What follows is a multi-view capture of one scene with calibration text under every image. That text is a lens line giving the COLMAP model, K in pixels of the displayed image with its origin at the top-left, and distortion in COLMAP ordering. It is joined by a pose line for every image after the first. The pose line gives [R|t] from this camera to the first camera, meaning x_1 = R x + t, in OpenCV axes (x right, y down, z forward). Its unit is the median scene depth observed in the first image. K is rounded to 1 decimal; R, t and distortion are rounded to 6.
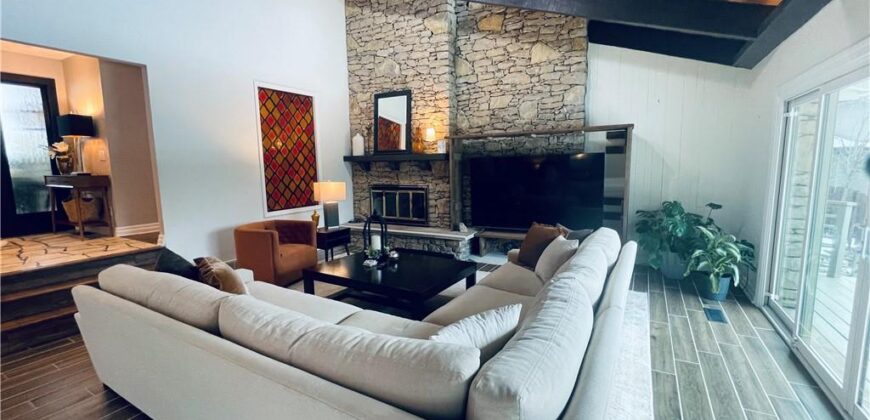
lens RADIAL K [[369.5, 0, 435.0], [0, 369.5, 210.0], [0, 0, 1]] dist [-0.000594, 0.000005]
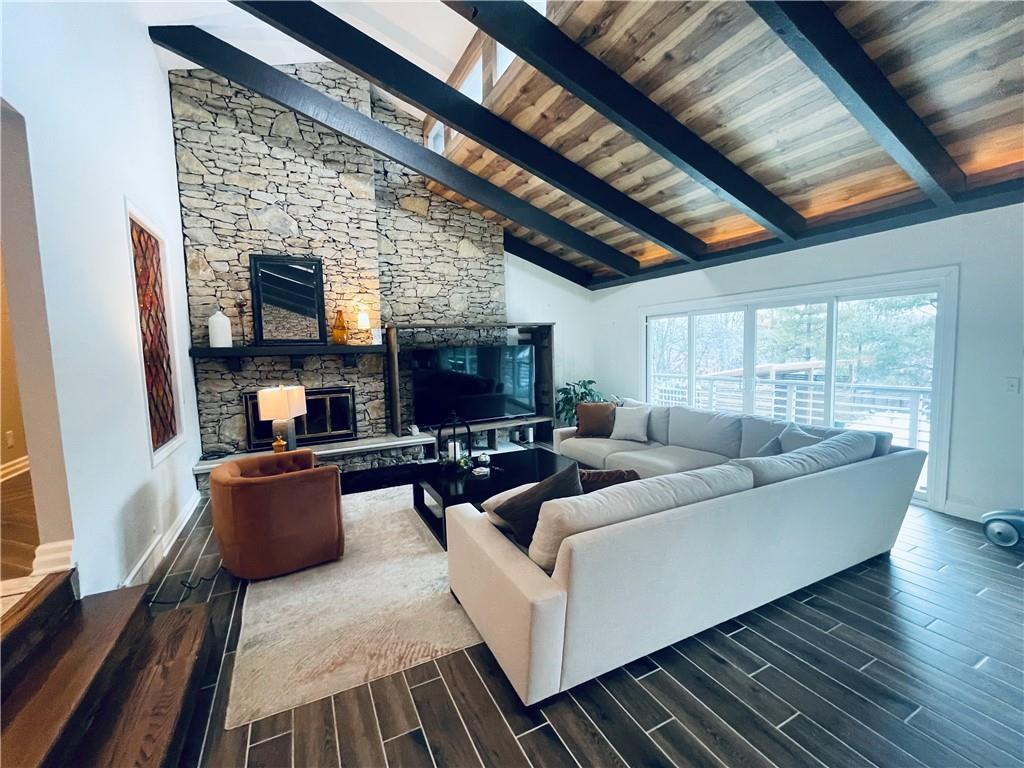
lens RADIAL K [[435.0, 0, 512.0], [0, 435.0, 384.0], [0, 0, 1]] dist [0.000098, 0.000001]
pose [[0.555324, -0.067298, 0.828907, -0.619981], [0.122057, 0.992522, -0.001190, -0.030097], [-0.822628, 0.101835, 0.559386, 0.232590]]
